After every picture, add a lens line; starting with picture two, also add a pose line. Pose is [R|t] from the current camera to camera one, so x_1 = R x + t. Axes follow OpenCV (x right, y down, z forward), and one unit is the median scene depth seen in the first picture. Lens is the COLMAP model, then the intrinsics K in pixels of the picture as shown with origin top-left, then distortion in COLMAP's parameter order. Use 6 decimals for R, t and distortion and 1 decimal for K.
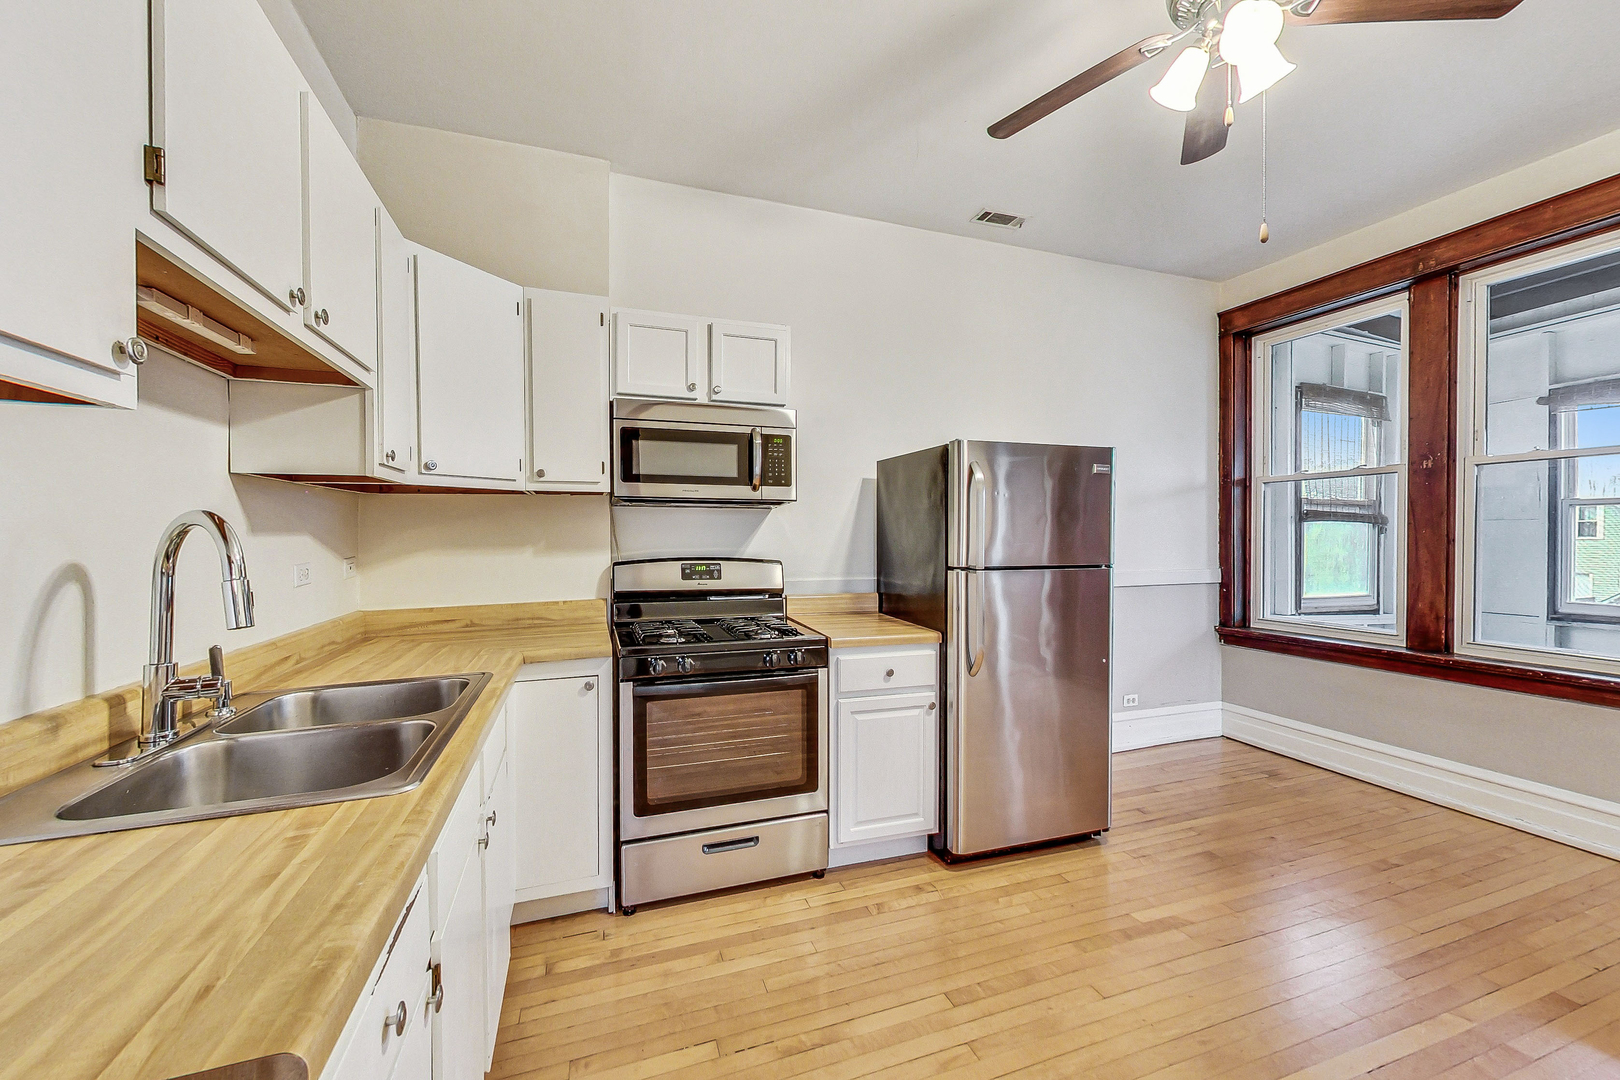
lens RADIAL K [[621.0, 0, 813.0], [0, 621.0, 540.4], [0, 0, 1]] dist [-0.002738, -0.000687]
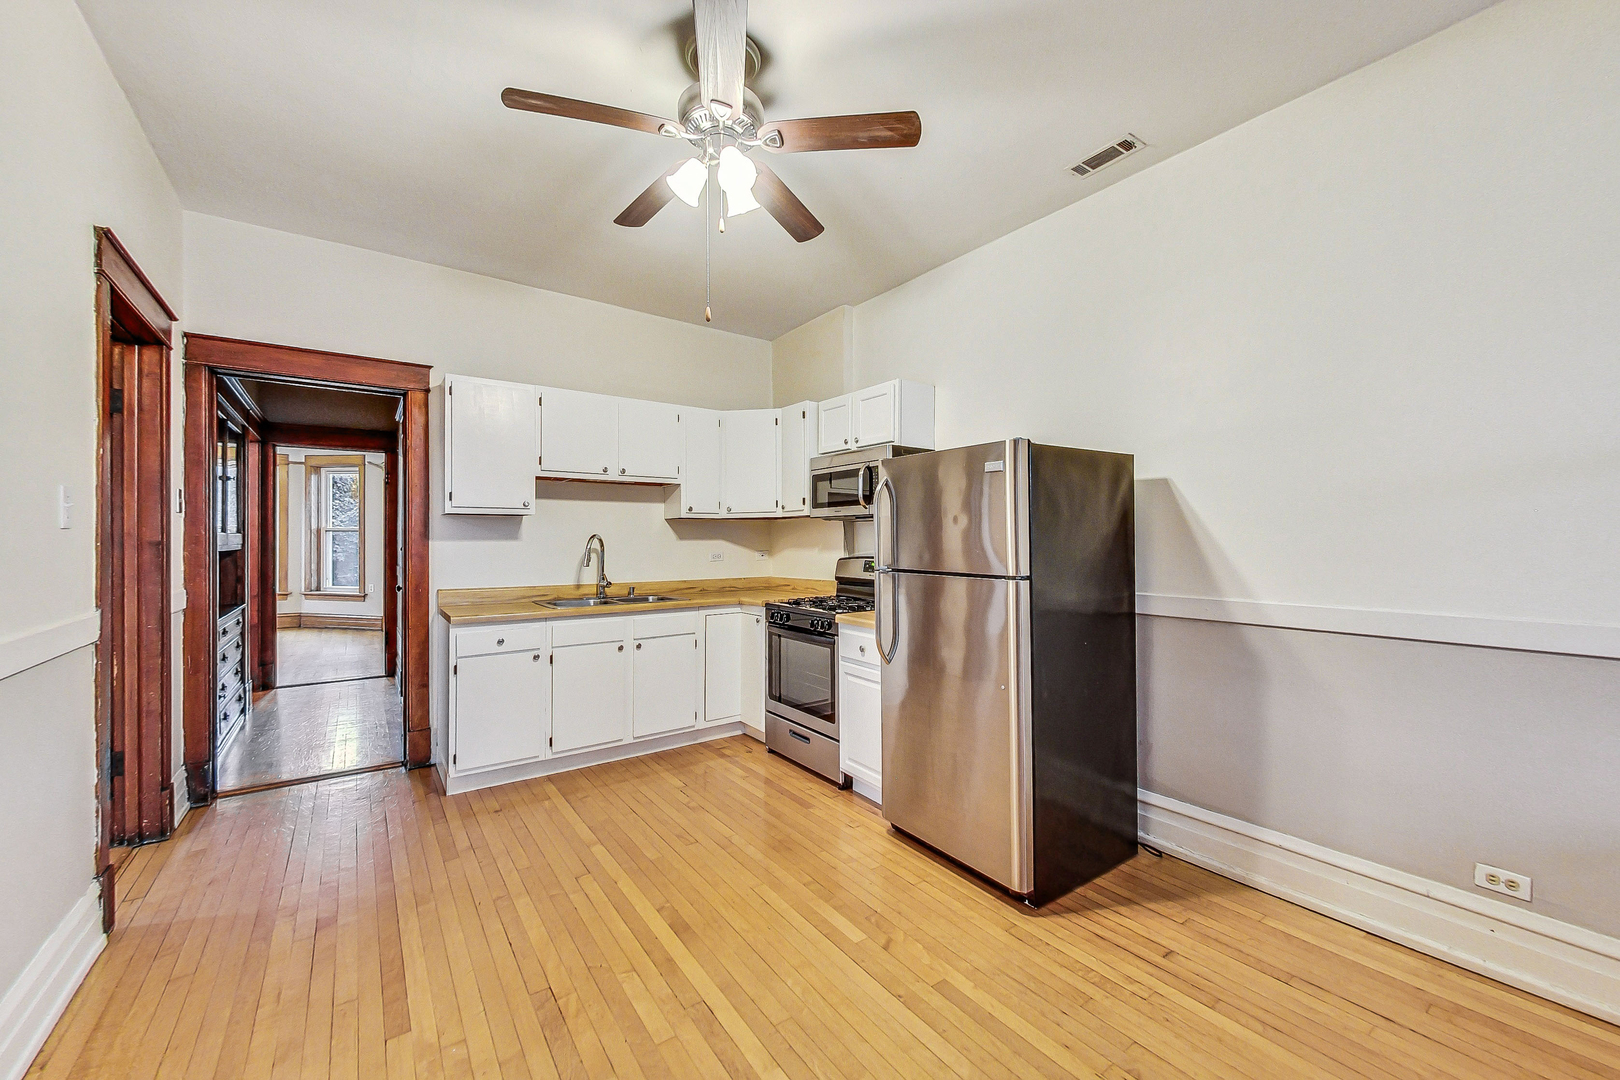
lens RADIAL K [[621.0, 0, 814.2], [0, 621.0, 539.7], [0, 0, 1]] dist [-0.002738, -0.000687]
pose [[0.292451, -0.000105, -0.956280, 1.202500], [-0.013624, 0.999898, -0.004277, -0.003583], [0.956183, 0.014279, 0.292420, 0.489571]]
